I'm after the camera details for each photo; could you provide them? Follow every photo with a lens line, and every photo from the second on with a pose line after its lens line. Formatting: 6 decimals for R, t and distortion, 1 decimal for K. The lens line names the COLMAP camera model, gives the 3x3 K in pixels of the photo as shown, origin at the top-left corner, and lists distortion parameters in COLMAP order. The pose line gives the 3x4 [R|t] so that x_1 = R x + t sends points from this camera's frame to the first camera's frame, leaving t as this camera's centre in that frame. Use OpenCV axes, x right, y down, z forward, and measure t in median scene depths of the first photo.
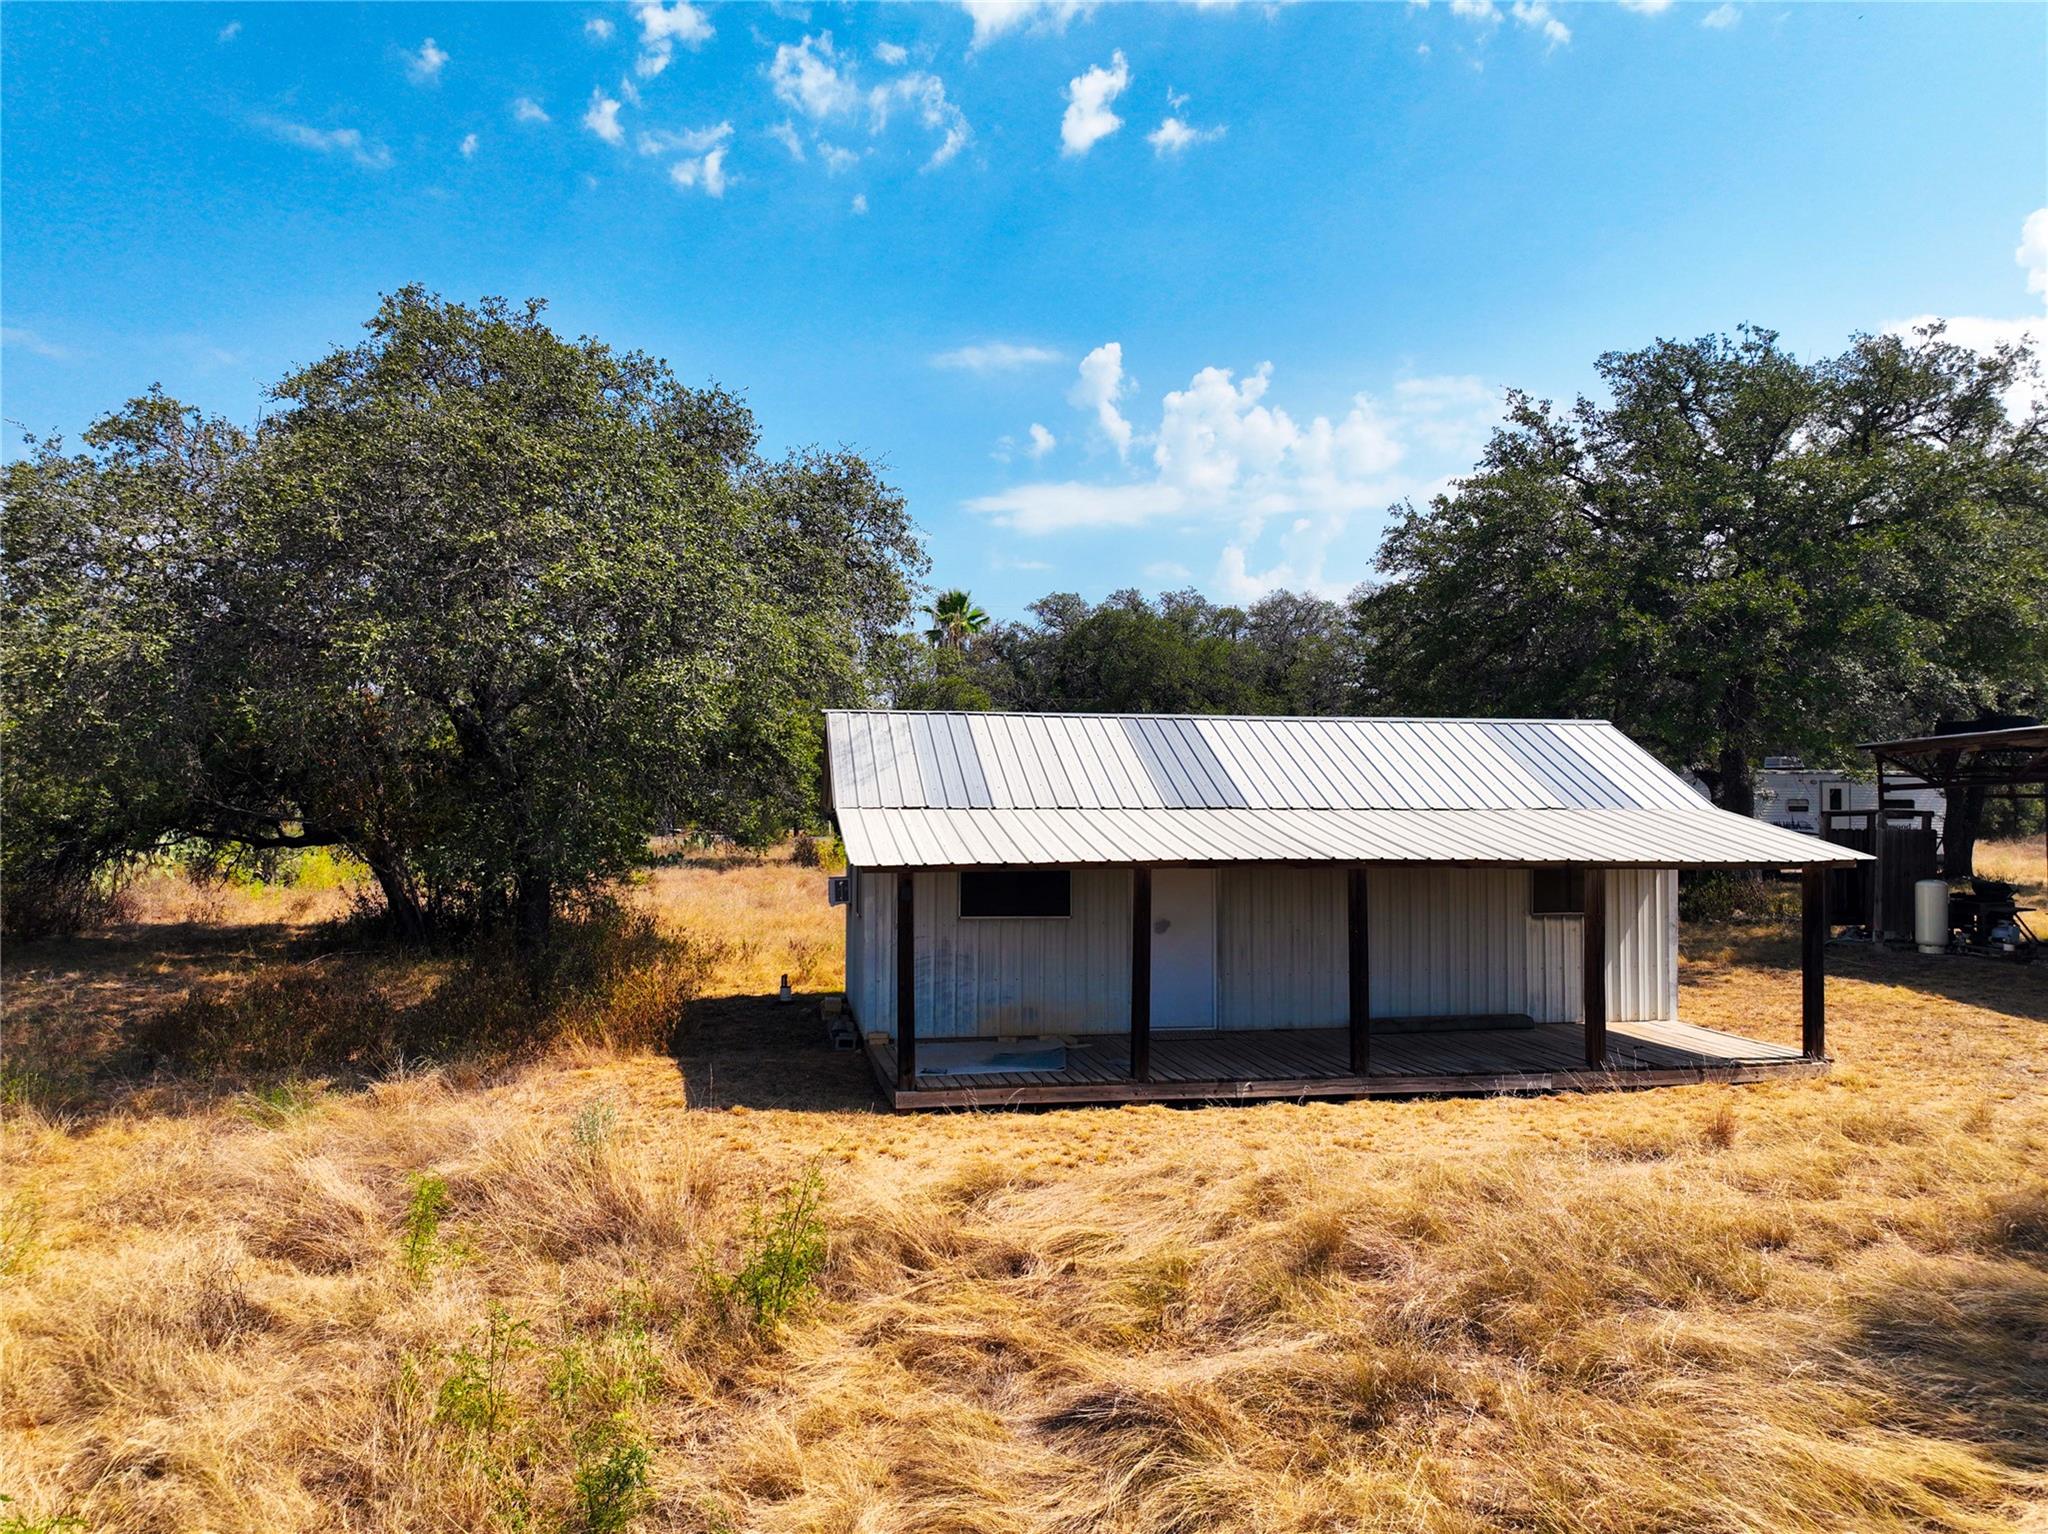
lens RADIAL K [[1433.5, 0, 1029.6], [0, 1433.5, 771.2], [0, 0, 1]] dist [0.011622, 0.002577]
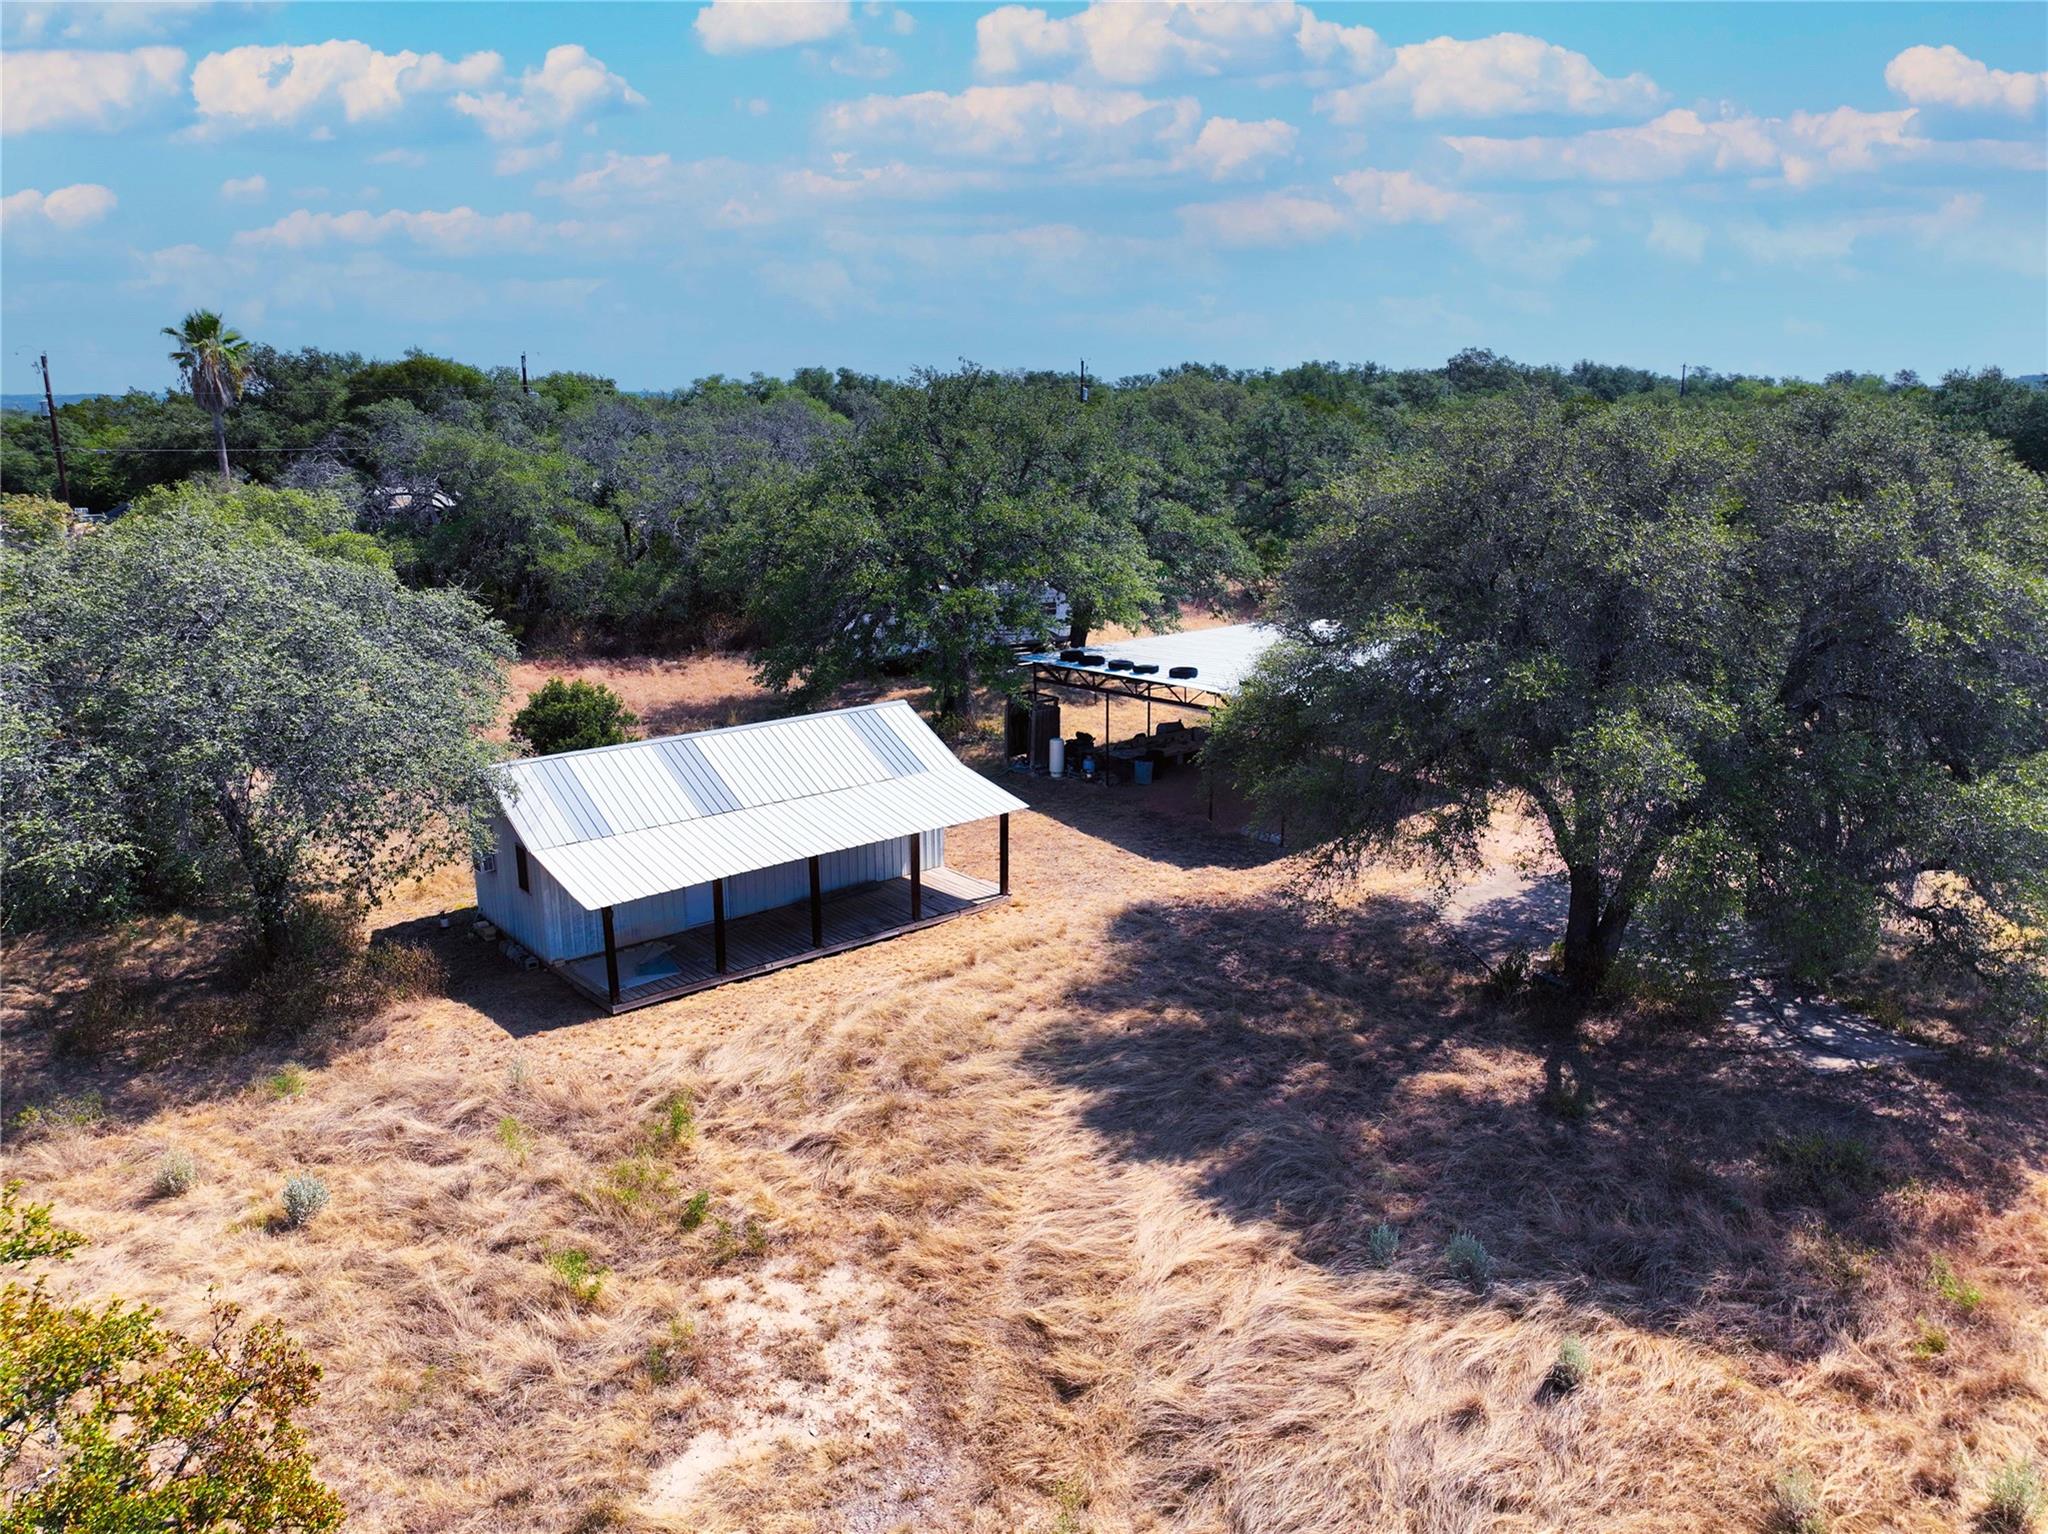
lens RADIAL K [[1433.5, 0, 1022.1], [0, 1433.5, 775.3], [0, 0, 1]] dist [0.011622, 0.002577]
pose [[0.869558, -0.127148, 0.477181, -0.330865], [-0.008145, 0.962461, 0.271297, -0.415334], [-0.493763, -0.239795, 0.835880, -0.583747]]
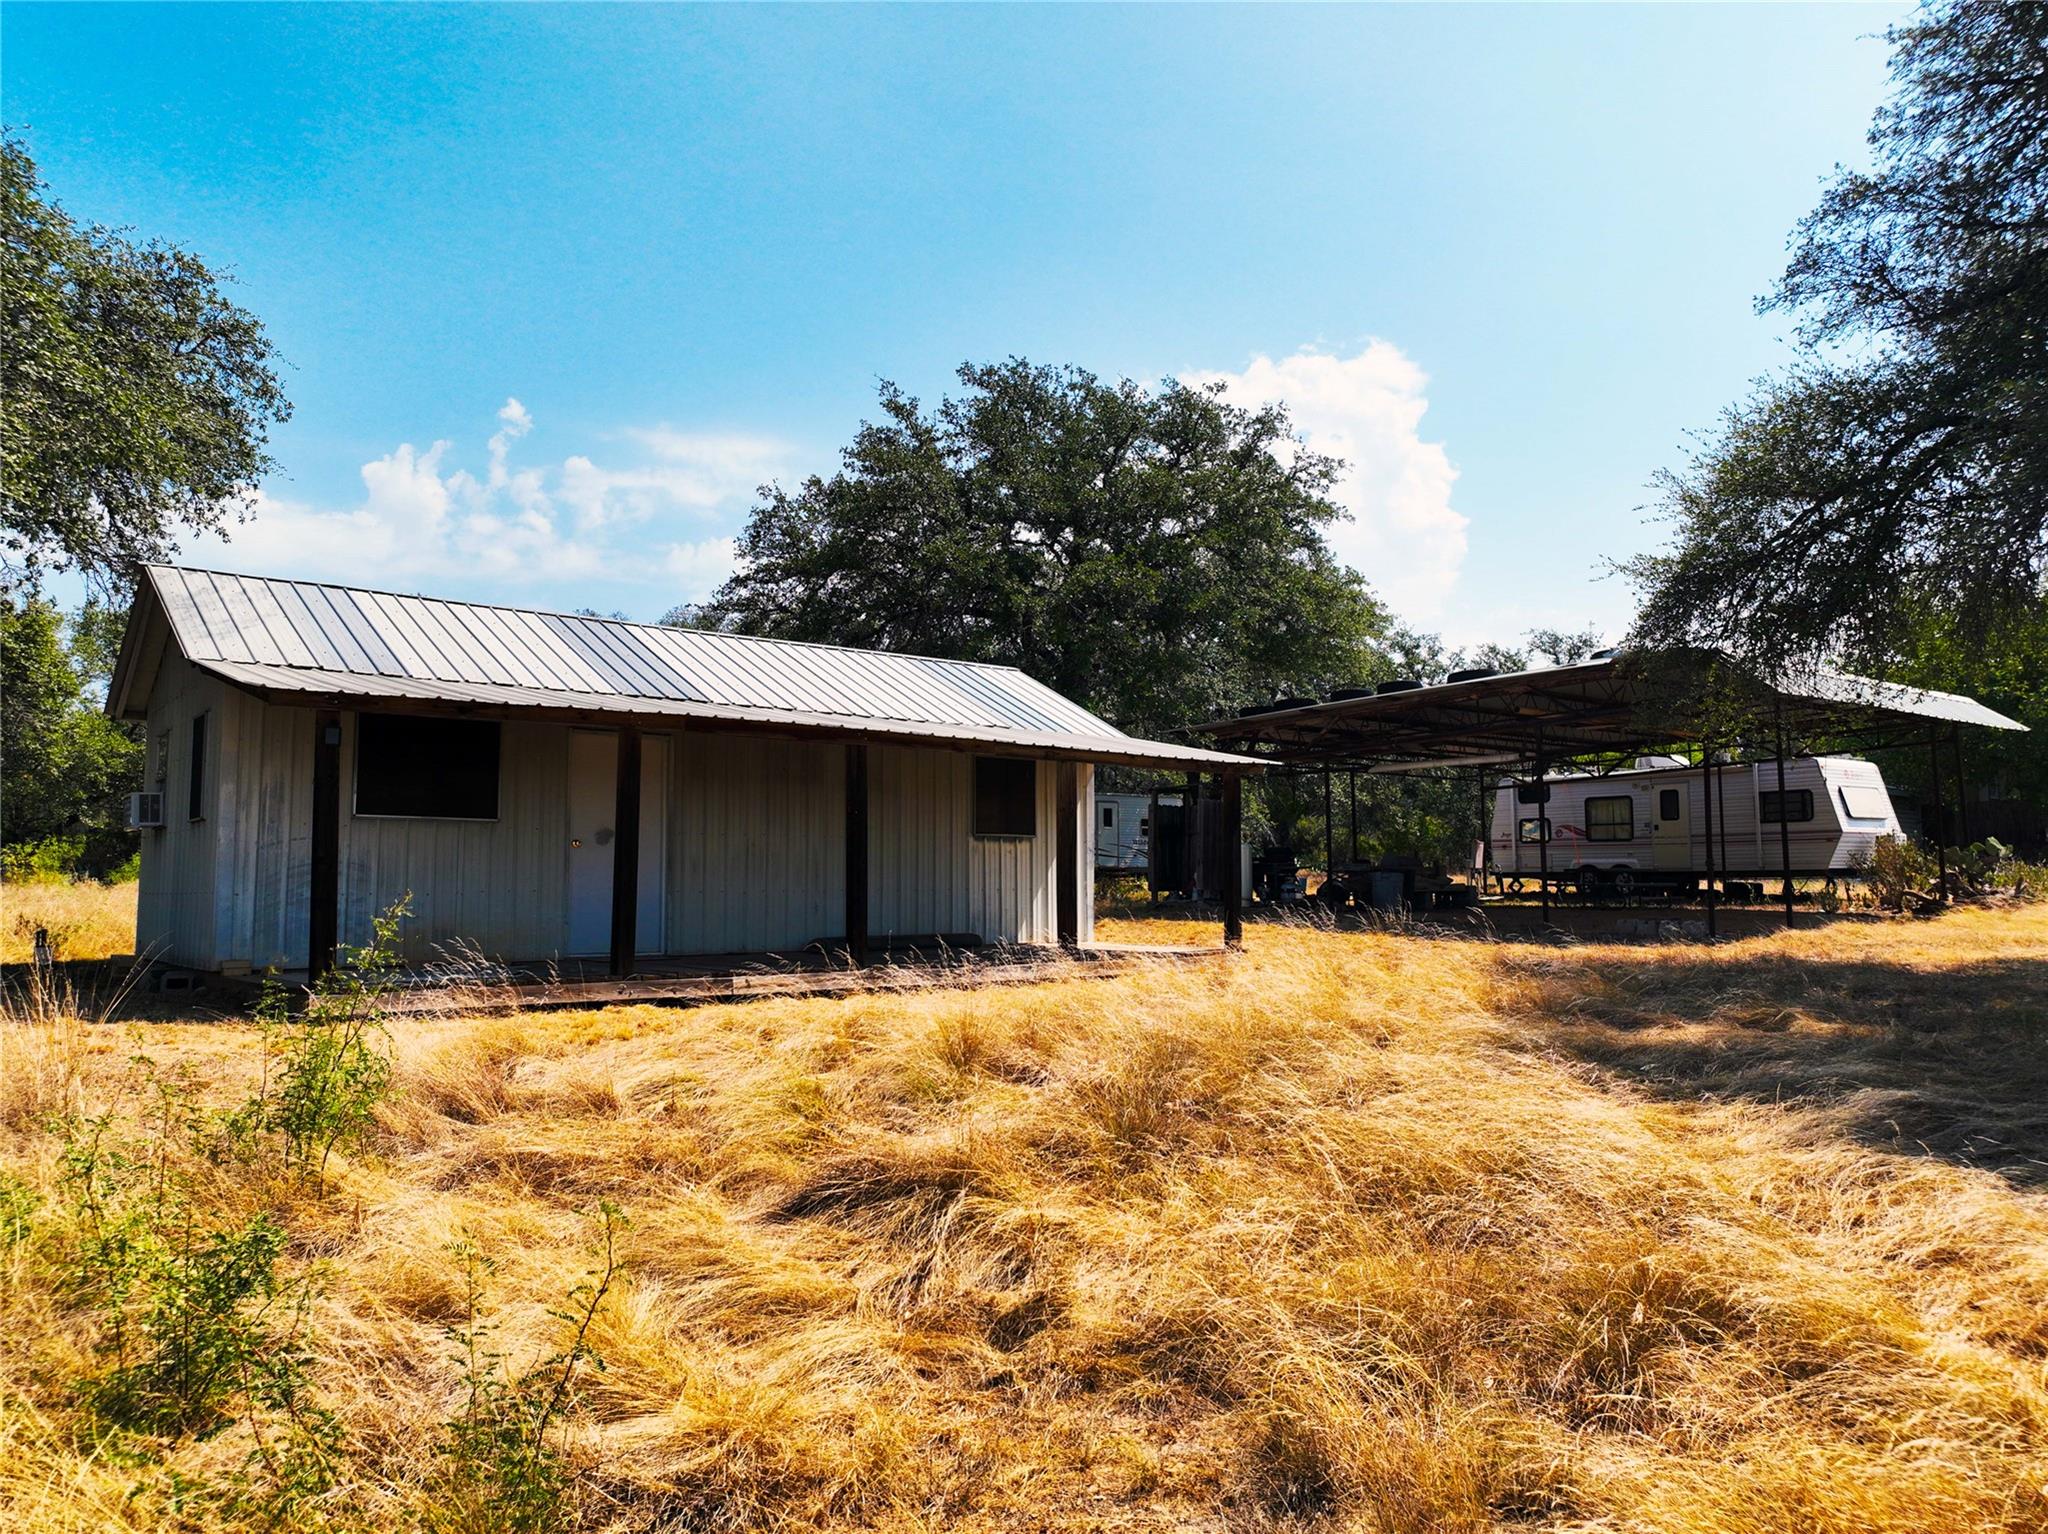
lens RADIAL K [[1433.5, 0, 1026.9], [0, 1433.5, 764.1], [0, 0, 1]] dist [0.011622, 0.002577]
pose [[0.870856, 0.035981, 0.490219, -0.091617], [-0.004633, 0.997874, -0.065011, 0.097932], [-0.491516, 0.054344, 0.869171, 0.097276]]
